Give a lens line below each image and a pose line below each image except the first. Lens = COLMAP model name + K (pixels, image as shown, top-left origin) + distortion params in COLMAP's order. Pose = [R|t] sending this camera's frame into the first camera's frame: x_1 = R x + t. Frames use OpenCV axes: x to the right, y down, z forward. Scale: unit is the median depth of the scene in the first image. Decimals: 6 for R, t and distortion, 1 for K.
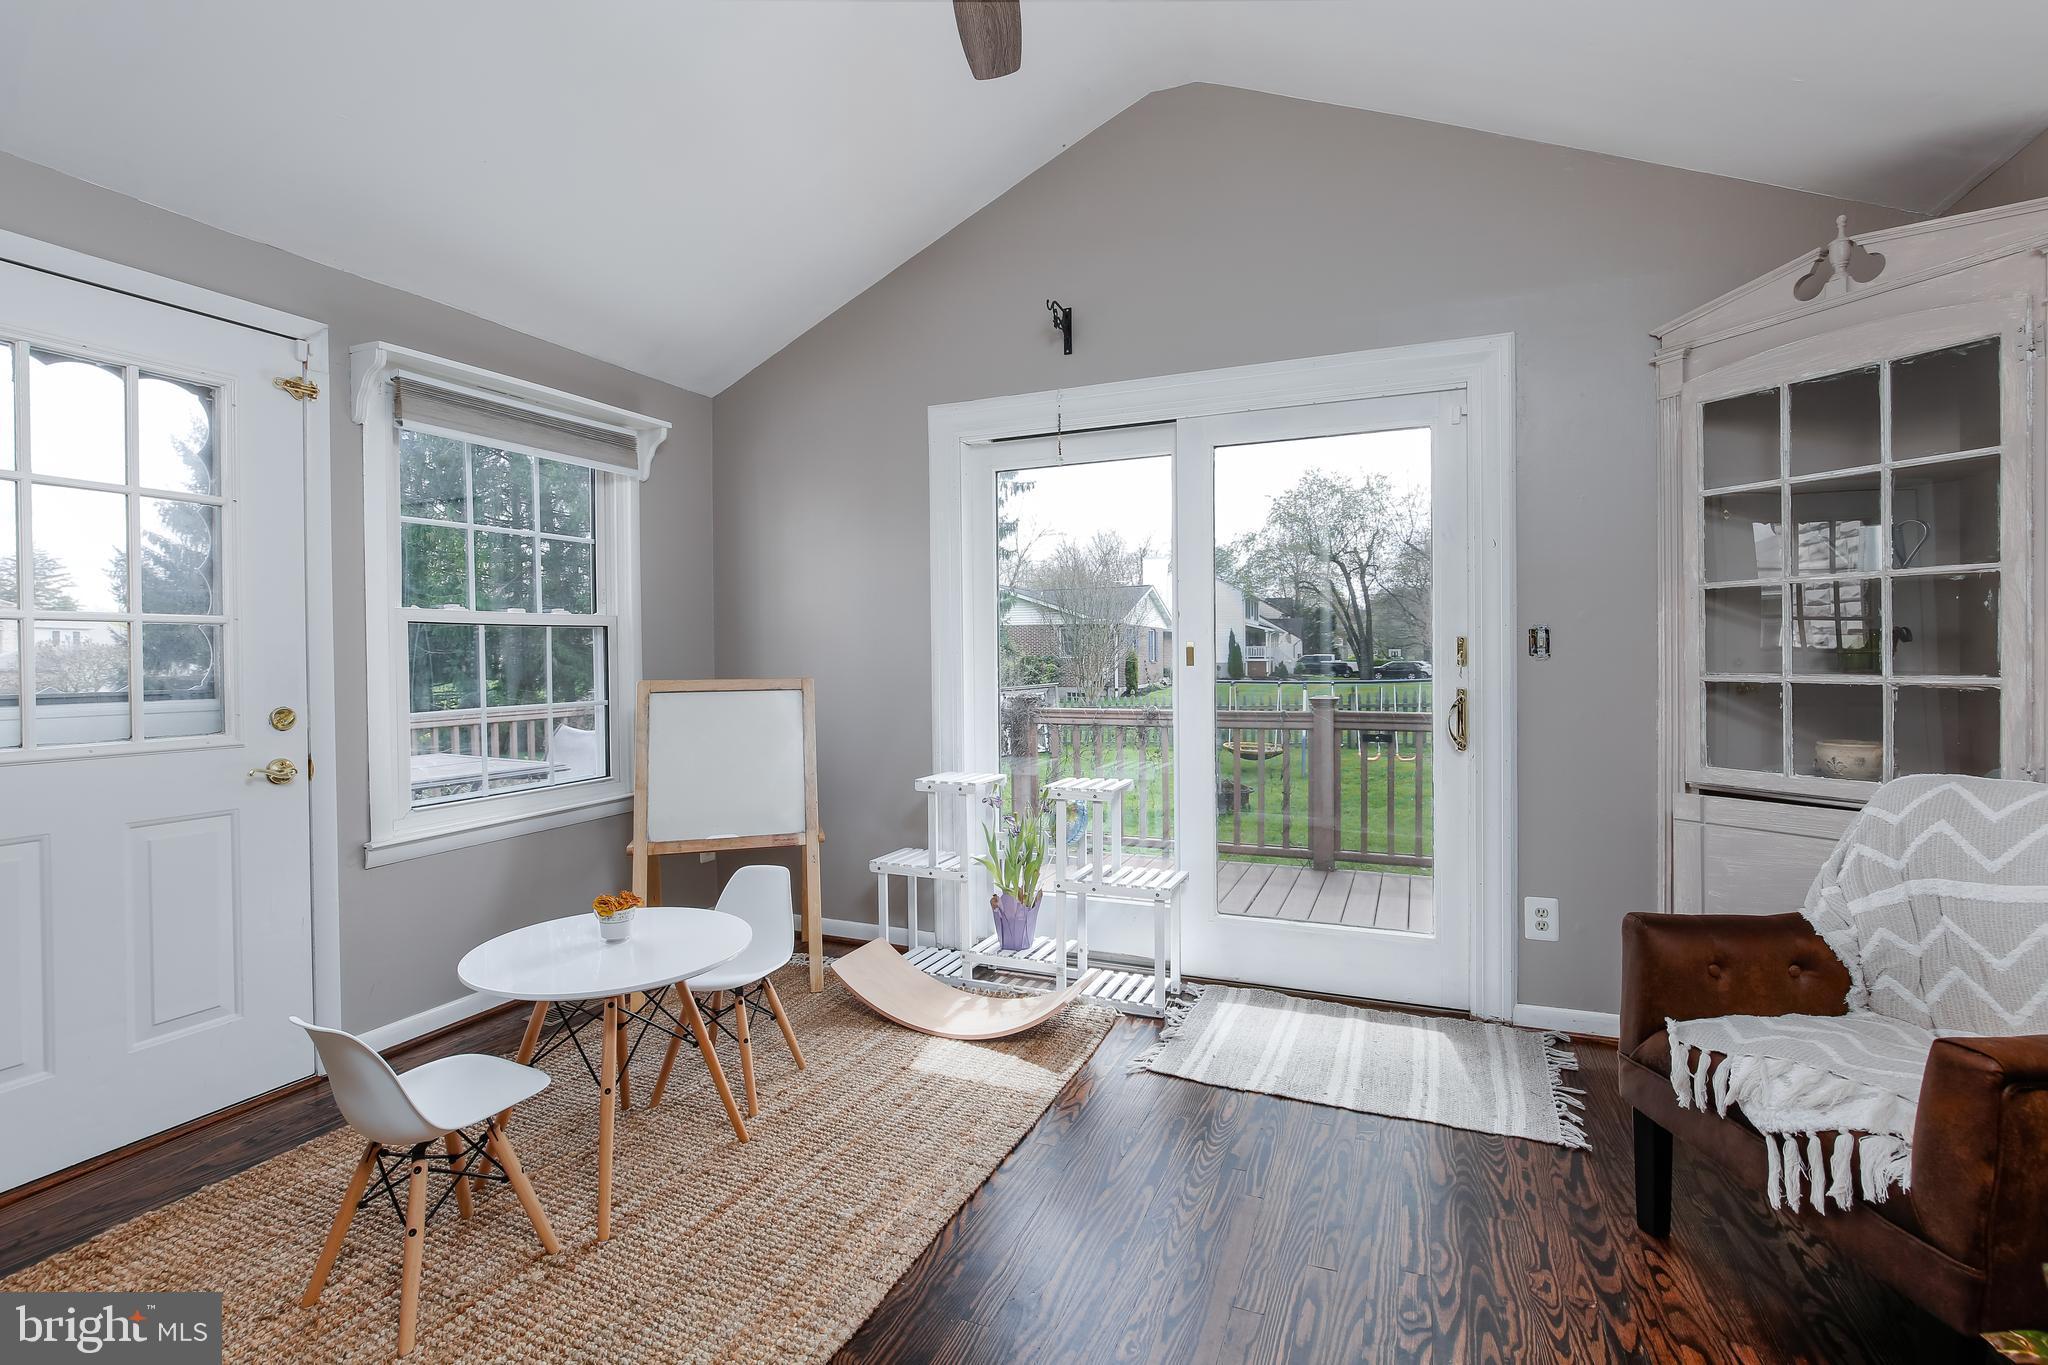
lens RADIAL K [[919.6, 0, 1034.5], [0, 919.6, 664.1], [0, 0, 1]] dist [-0.005642, -0.000450]
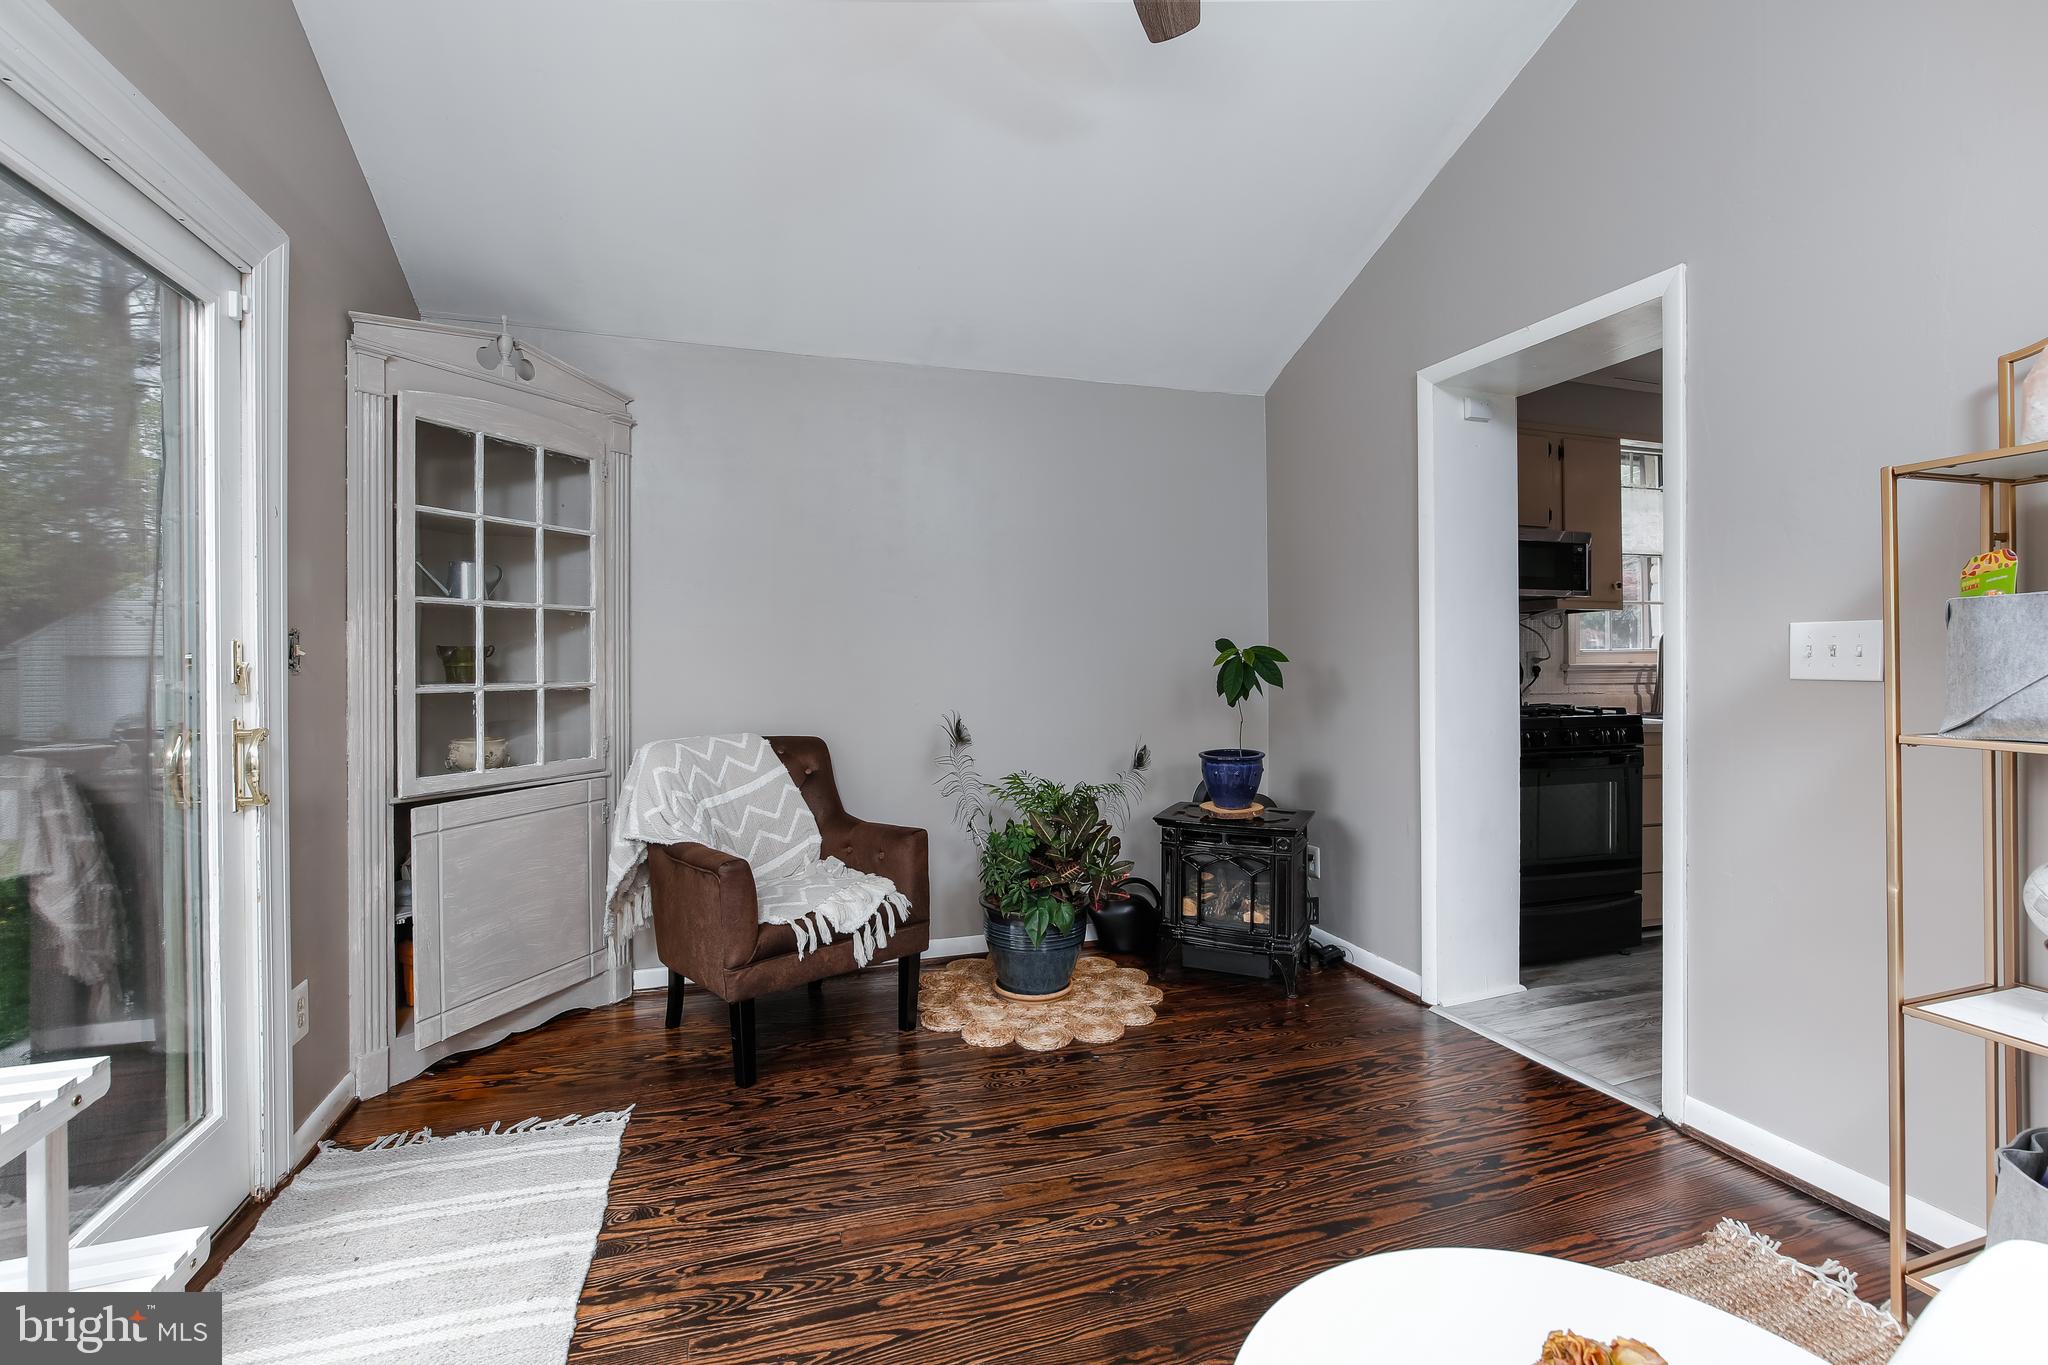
lens RADIAL K [[929.1, 0, 1033.9], [0, 929.1, 661.8], [0, 0, 1]] dist [-0.012140, -0.000217]
pose [[-0.652131, 0.007415, 0.758070, -0.391749], [0.019319, 0.999790, 0.006840, -0.008572], [-0.757860, 0.019106, -0.652137, 0.930095]]
